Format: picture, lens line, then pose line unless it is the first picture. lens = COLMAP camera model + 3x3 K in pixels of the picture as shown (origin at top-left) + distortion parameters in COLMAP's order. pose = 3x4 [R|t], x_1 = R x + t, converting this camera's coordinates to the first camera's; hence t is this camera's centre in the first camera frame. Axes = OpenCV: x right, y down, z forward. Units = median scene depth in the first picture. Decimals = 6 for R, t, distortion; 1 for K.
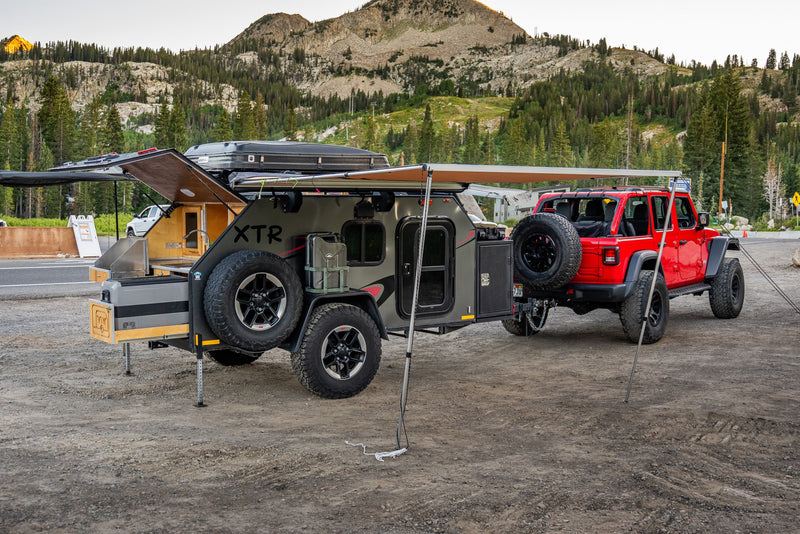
lens RADIAL K [[963.6, 0, 400.2], [0, 963.6, 269.1], [0, 0, 1]] dist [-0.129292, 0.000000]
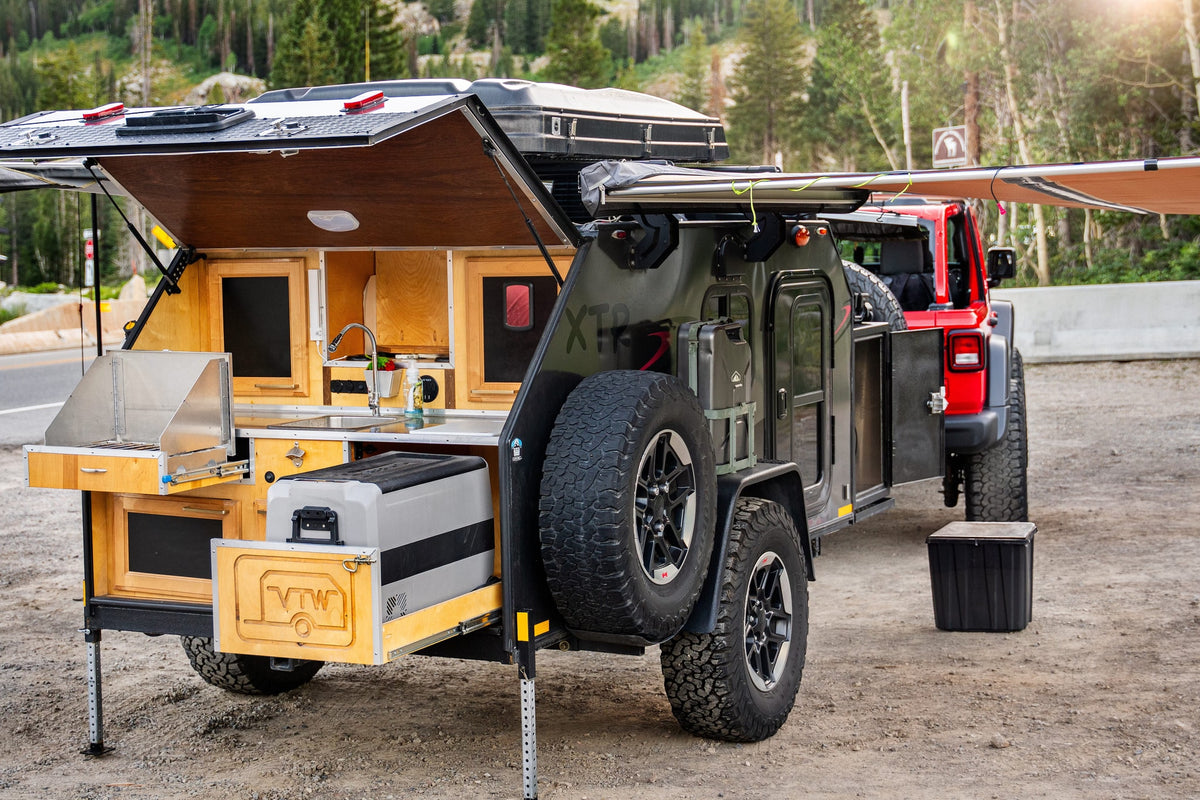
lens RADIAL K [[2191.3, 0, 599.8], [0, 2191.3, 399.9], [0, 0, 1]] dist [-0.053565, 0.000000]
pose [[0.889540, -0.051736, 0.453919, -0.514814], [0.049721, 0.998629, 0.016383, -0.021774], [-0.454144, 0.007996, 0.890892, 0.227869]]
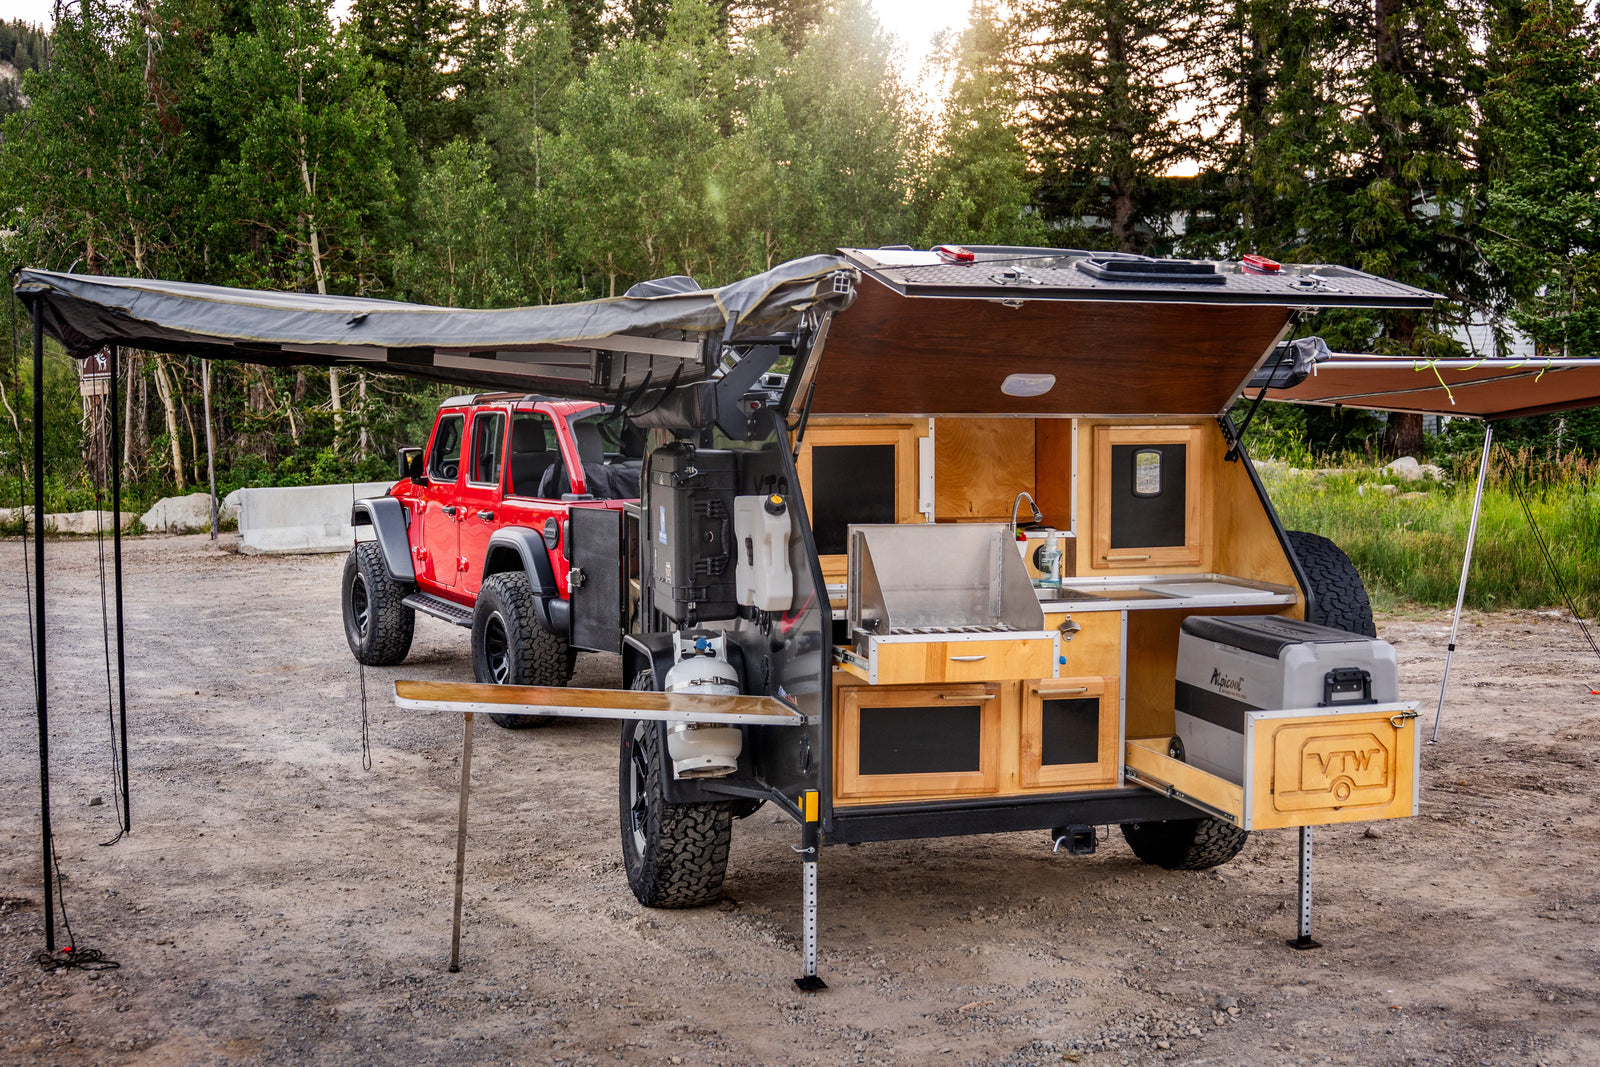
lens RADIAL K [[1827.7, 0, 802.4], [0, 1827.7, 539.9], [0, 0, 1]] dist [-0.140351, 0.000000]
pose [[0.379494, -0.059634, 0.923270, -0.874316], [0.072395, 0.996775, 0.034625, -0.053820], [-0.922357, 0.053701, 0.382587, 0.836872]]
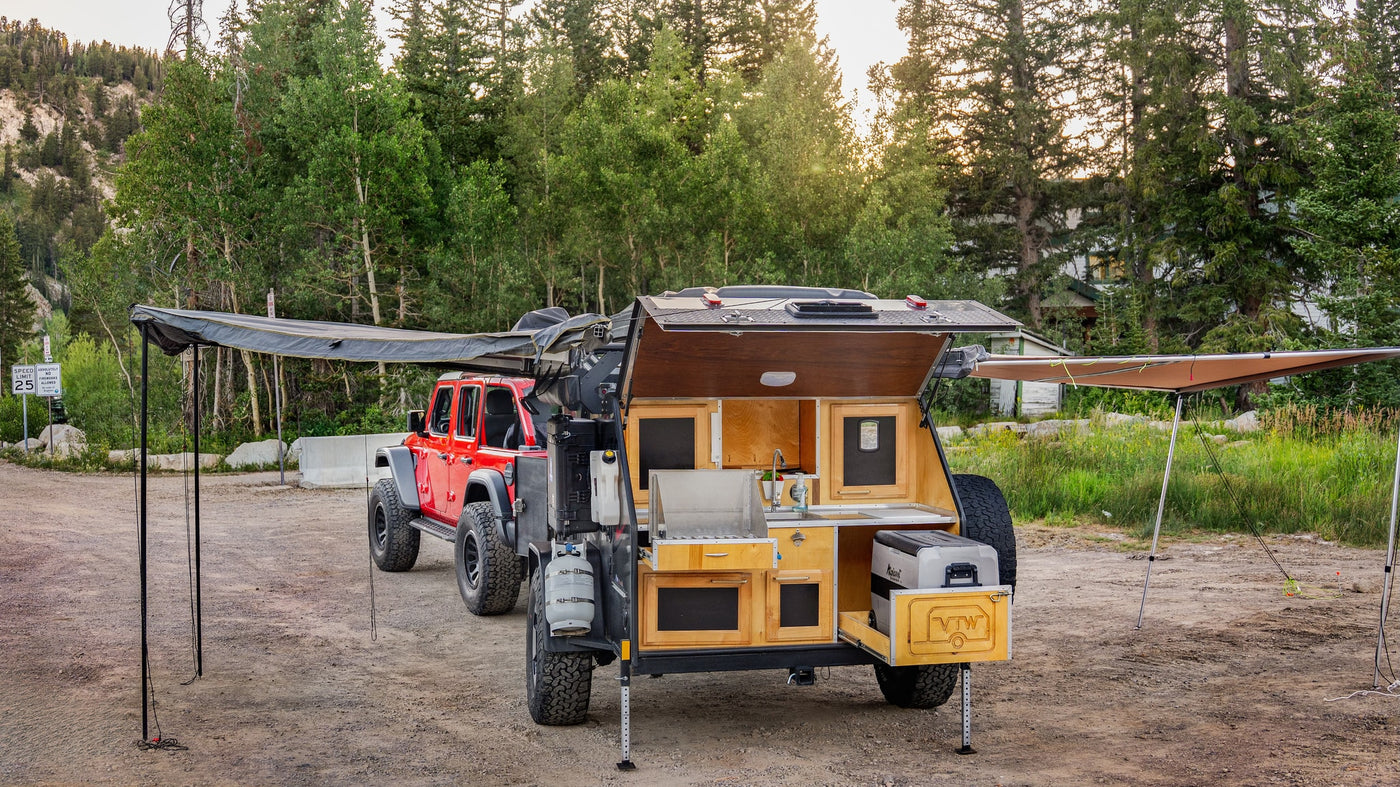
lens RADIAL K [[1553.1, 0, 701.0], [0, 1553.1, 384.6], [0, 0, 1]] dist [-0.151664, 0.000000]
pose [[0.431025, -0.003208, 0.902334, -1.026724], [0.070353, 0.997069, -0.030061, -0.054898], [-0.899593, 0.076439, 0.429988, 0.678347]]
